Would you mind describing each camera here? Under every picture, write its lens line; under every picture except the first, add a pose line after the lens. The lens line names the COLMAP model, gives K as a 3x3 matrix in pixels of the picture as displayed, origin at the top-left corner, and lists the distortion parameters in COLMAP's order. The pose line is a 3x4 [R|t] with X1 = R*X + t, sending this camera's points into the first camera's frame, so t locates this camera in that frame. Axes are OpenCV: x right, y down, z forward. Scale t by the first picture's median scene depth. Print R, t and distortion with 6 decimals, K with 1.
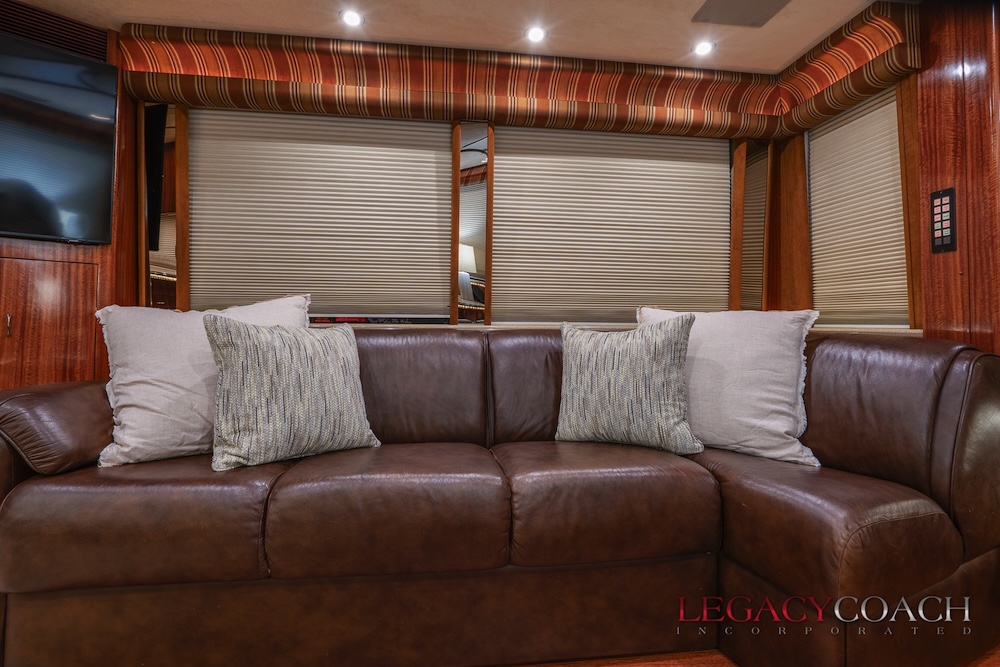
lens RADIAL K [[468.6, 0, 498.1], [0, 468.6, 306.7], [0, 0, 1]] dist [0.000123, 0.000208]
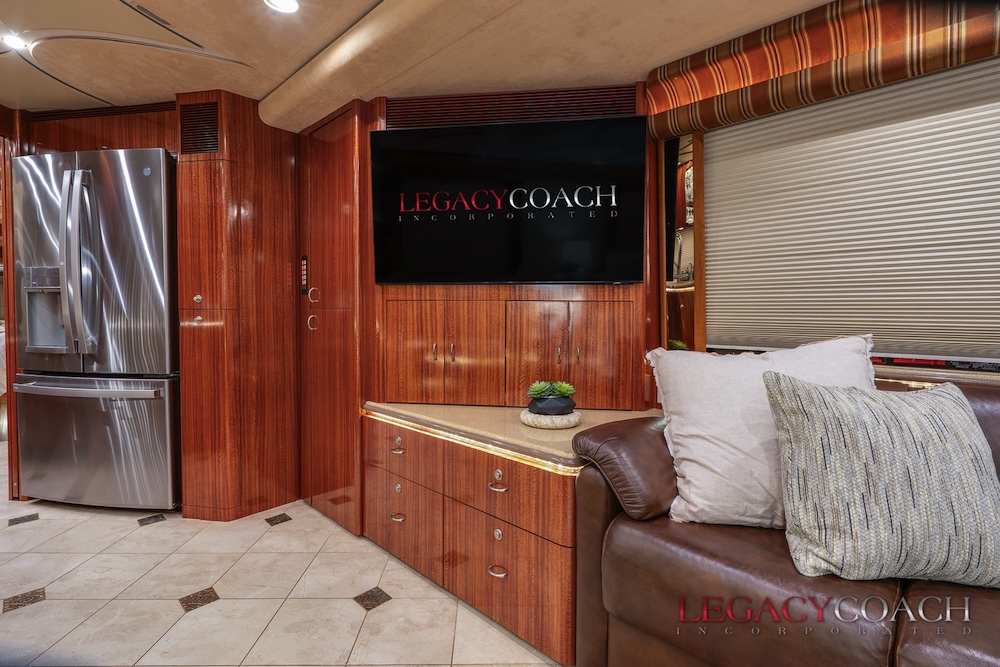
lens RADIAL K [[462.0, 0, 496.3], [0, 462.0, 324.2], [0, 0, 1]] dist [-0.002149, 0.000144]
pose [[0.632217, 0.016166, -0.774623, -0.281267], [0.023382, 0.998929, 0.039930, -0.118710], [0.774438, -0.043357, 0.631162, 0.075726]]
